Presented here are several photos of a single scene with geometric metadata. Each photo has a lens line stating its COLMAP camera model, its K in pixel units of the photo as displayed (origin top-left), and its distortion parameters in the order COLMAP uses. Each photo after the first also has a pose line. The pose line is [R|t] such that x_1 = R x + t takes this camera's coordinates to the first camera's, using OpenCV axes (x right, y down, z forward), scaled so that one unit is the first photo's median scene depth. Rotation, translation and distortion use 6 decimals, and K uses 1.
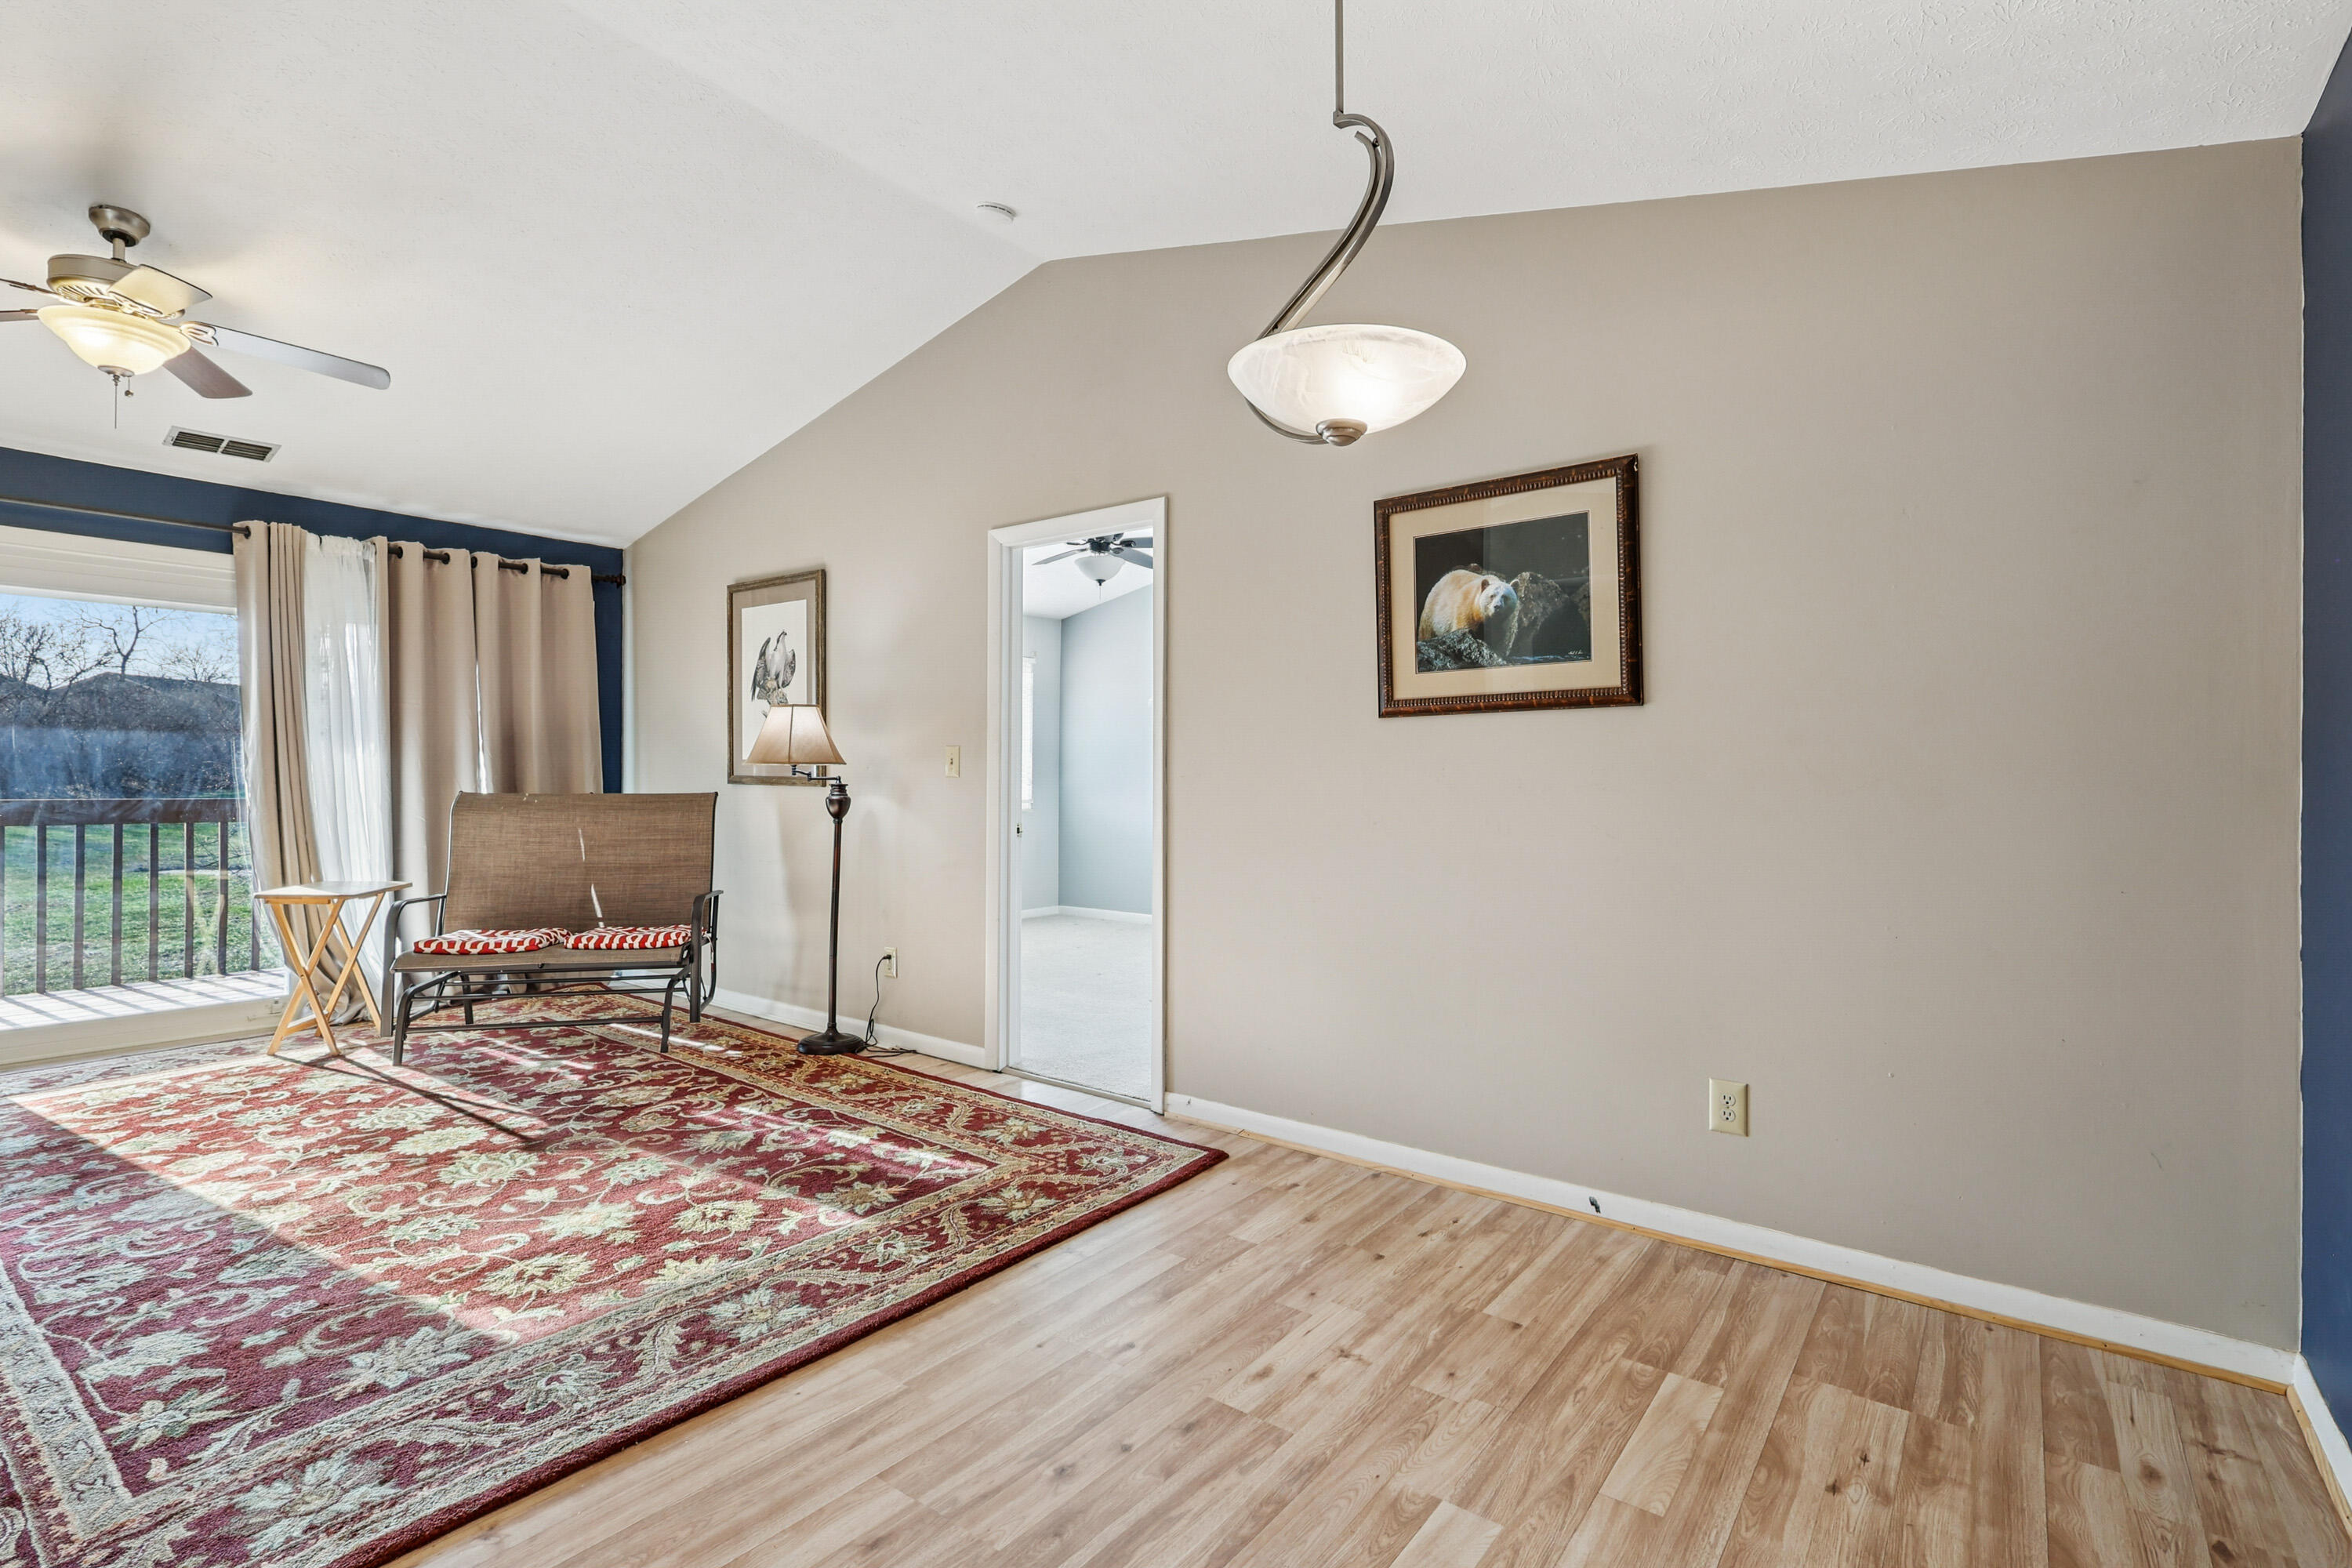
lens RADIAL K [[1093.9, 0, 1175.4], [0, 1093.9, 768.9], [0, 0, 1]] dist [0.000262, 0.001582]
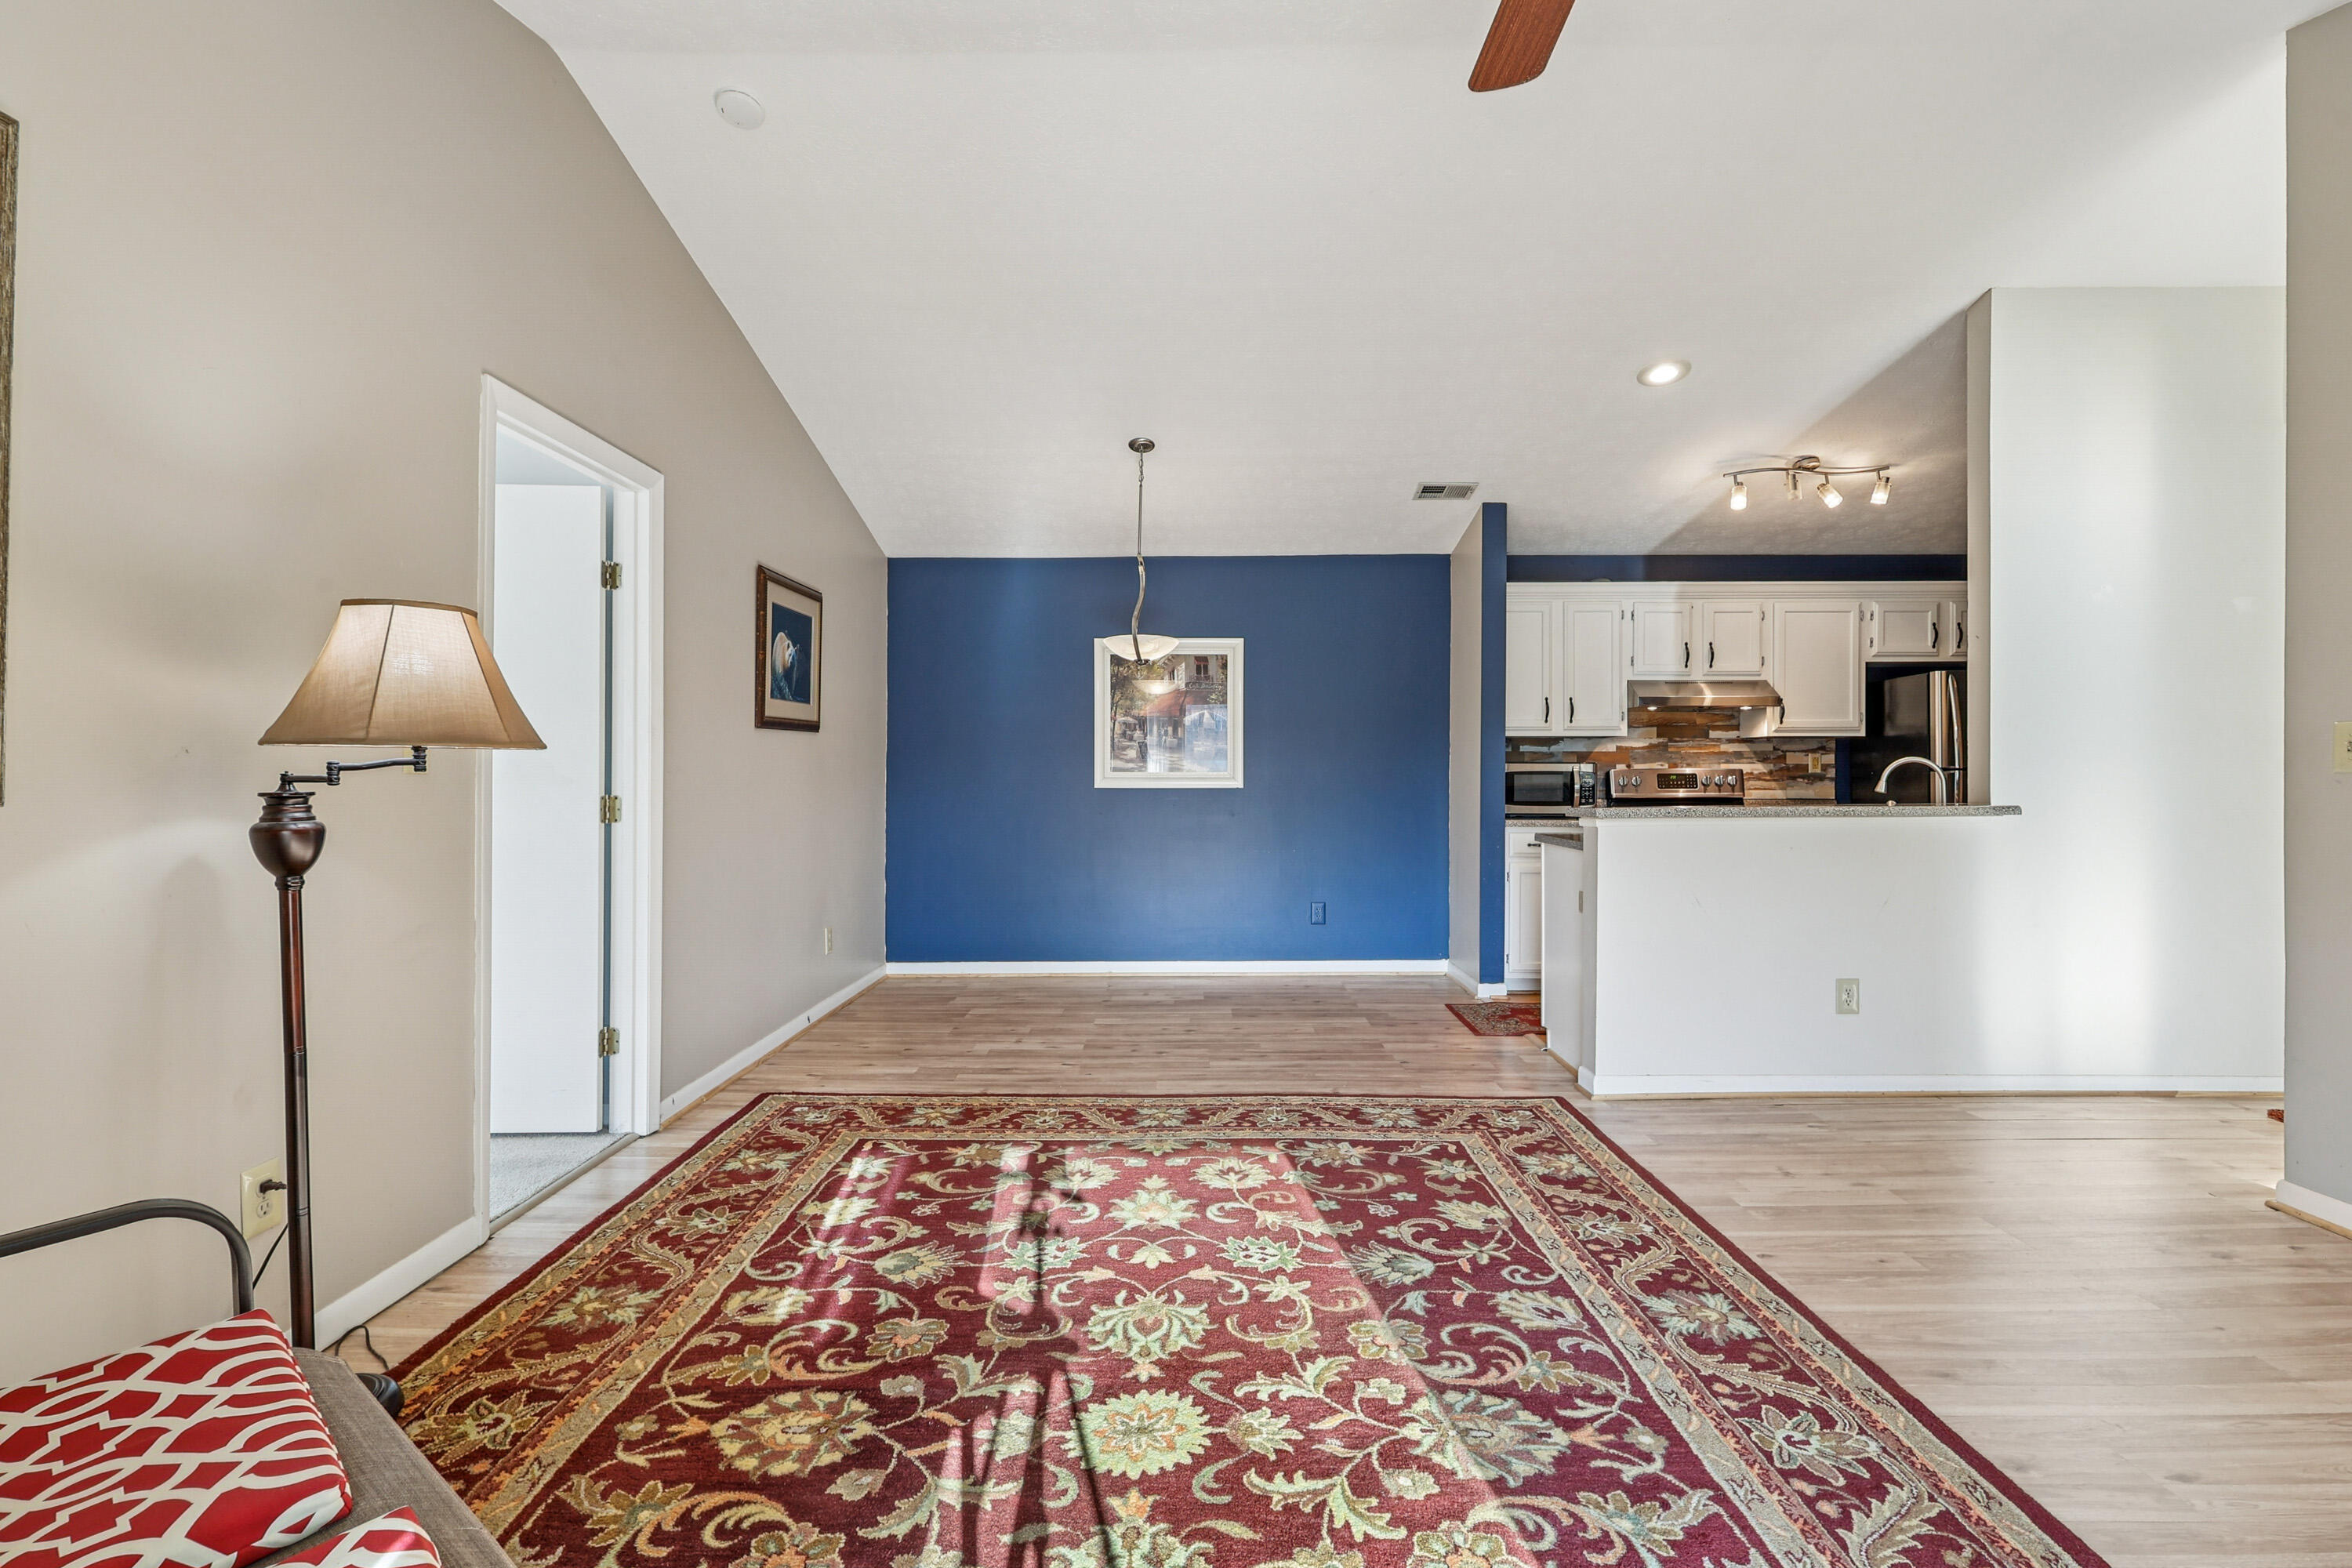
lens RADIAL K [[1093.9, 0, 1165.2], [0, 1093.9, 786.0], [0, 0, 1]] dist [0.000262, 0.001582]
pose [[-0.595386, -0.014638, 0.803306, -1.066668], [-0.011019, 0.999889, 0.010053, 0.004308], [-0.803364, -0.002867, -0.595481, 1.256666]]
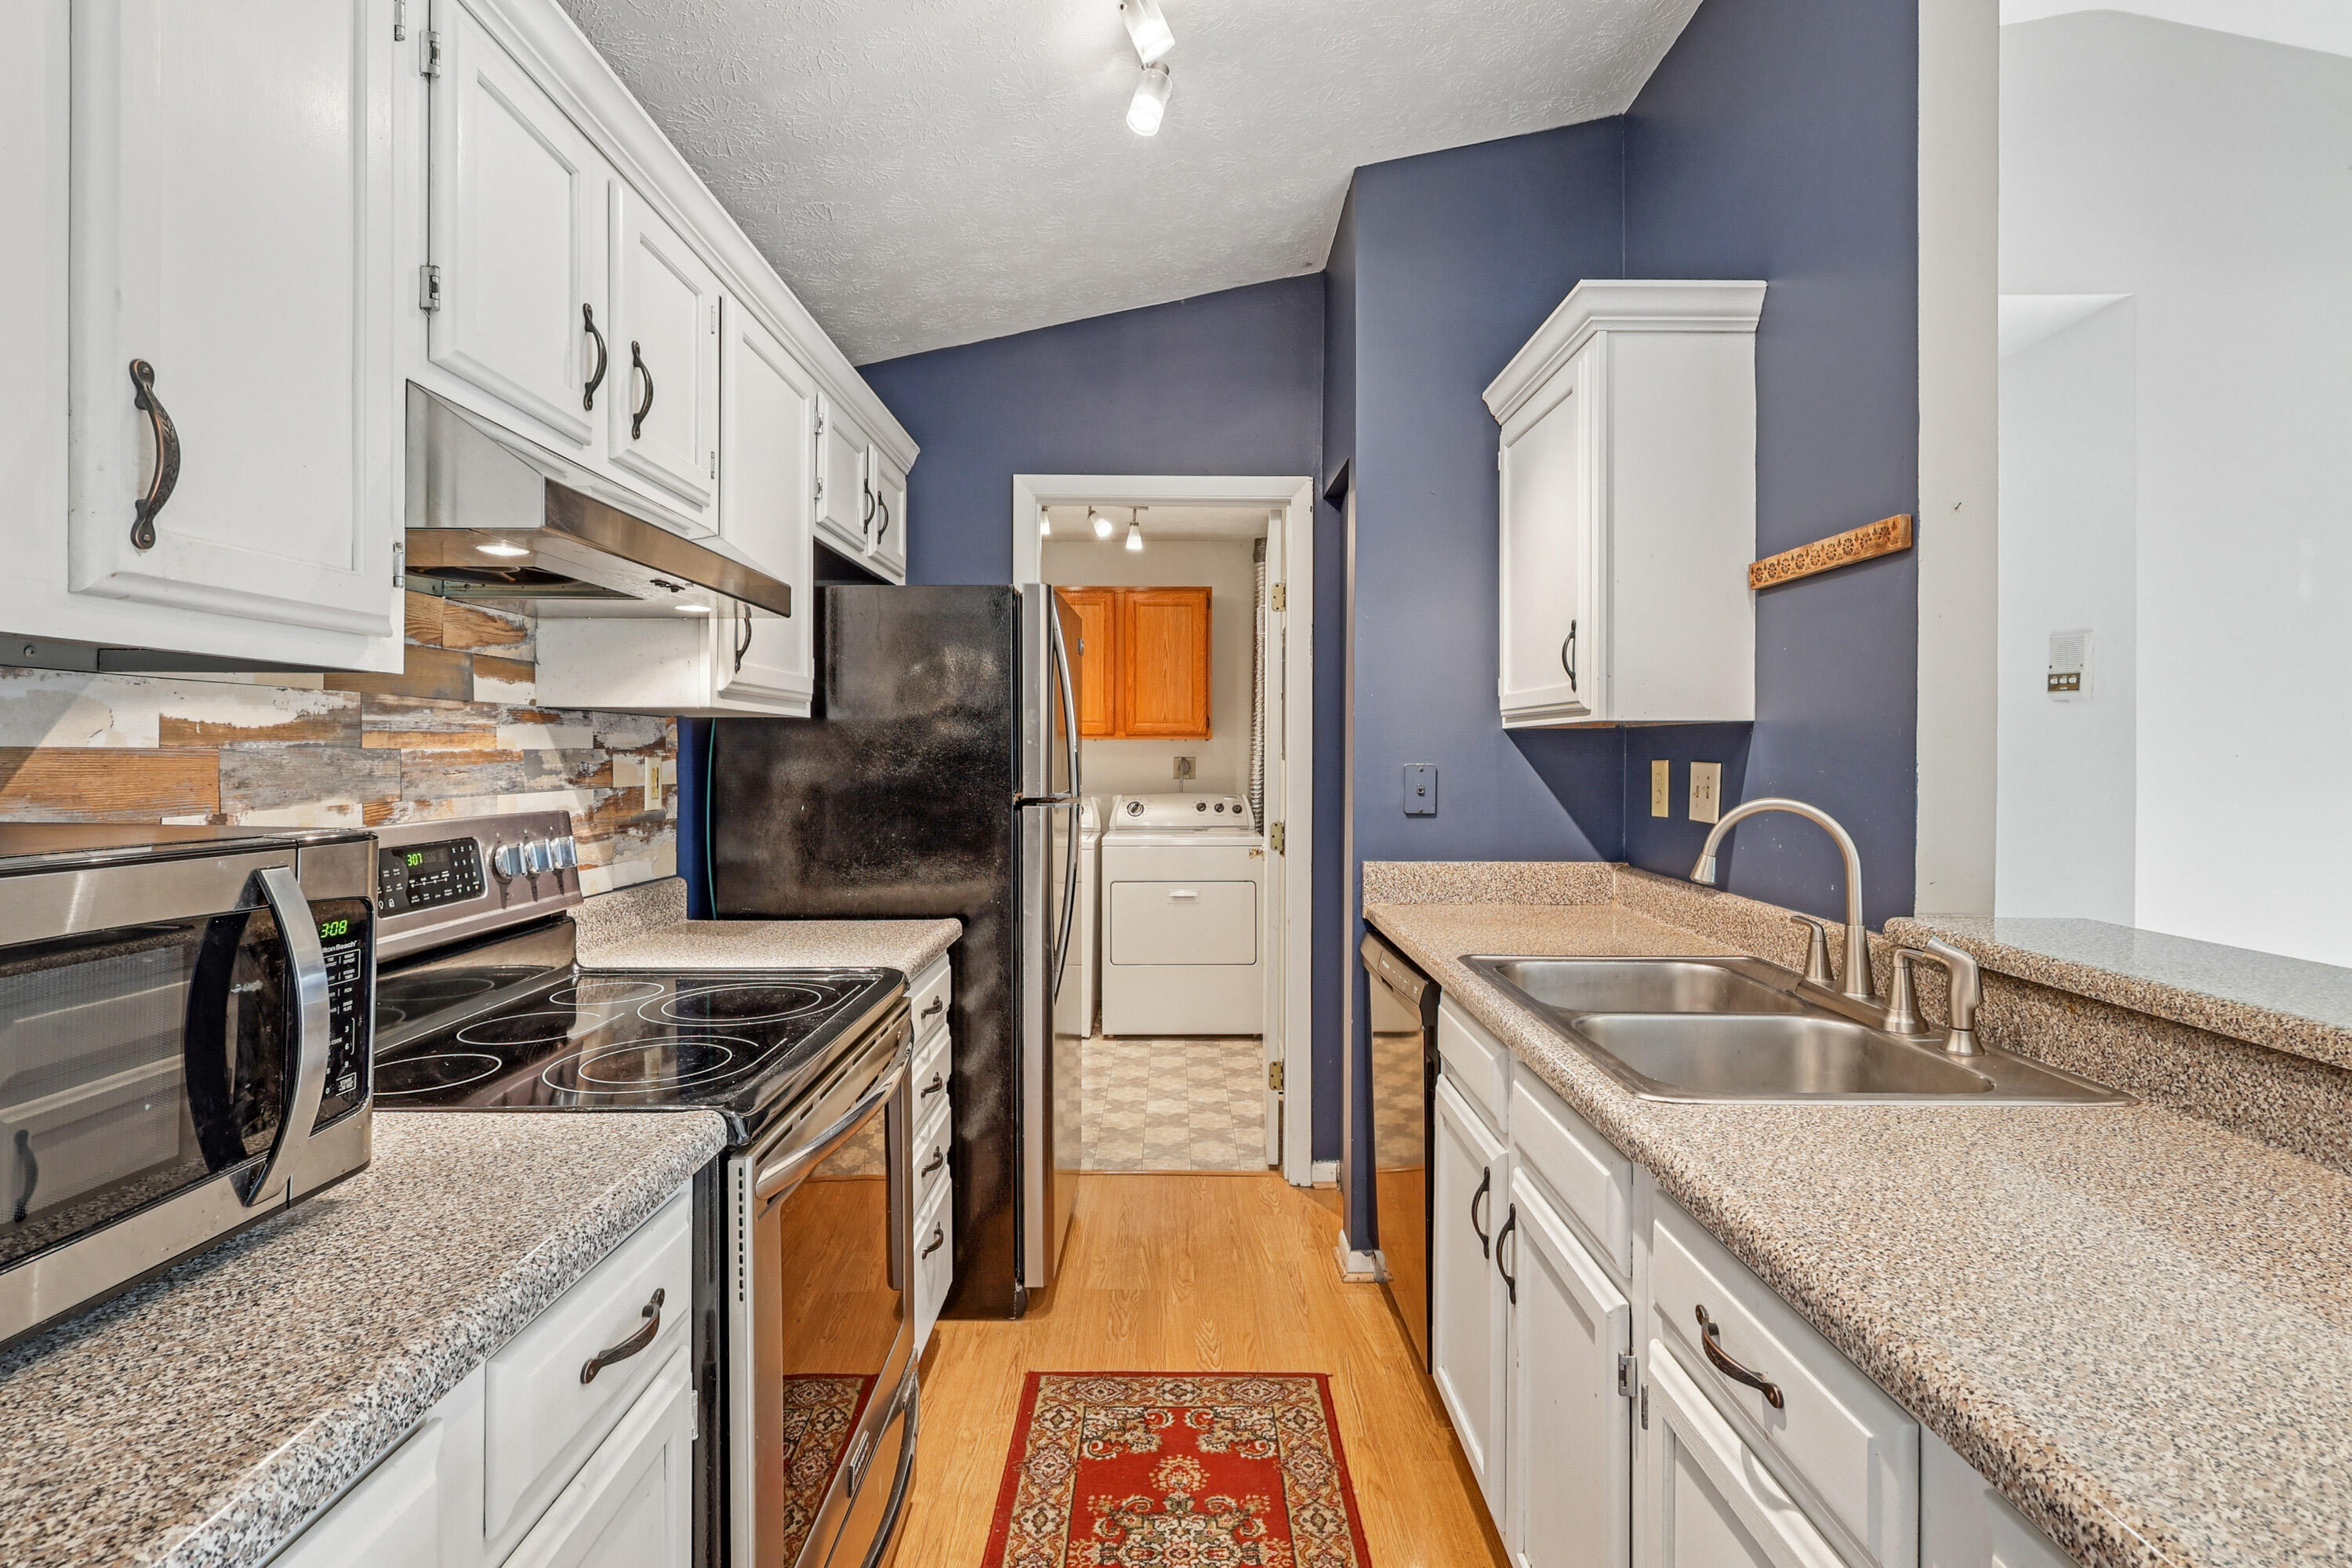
lens RADIAL K [[1093.9, 0, 1180.0], [0, 1093.9, 749.2], [0, 0, 1]] dist [0.000262, 0.001582]
pose [[-0.785047, -0.012966, -0.619301, -0.145141], [-0.003423, 0.999856, -0.016594, -0.035960], [0.619427, -0.010907, -0.784979, 0.107693]]
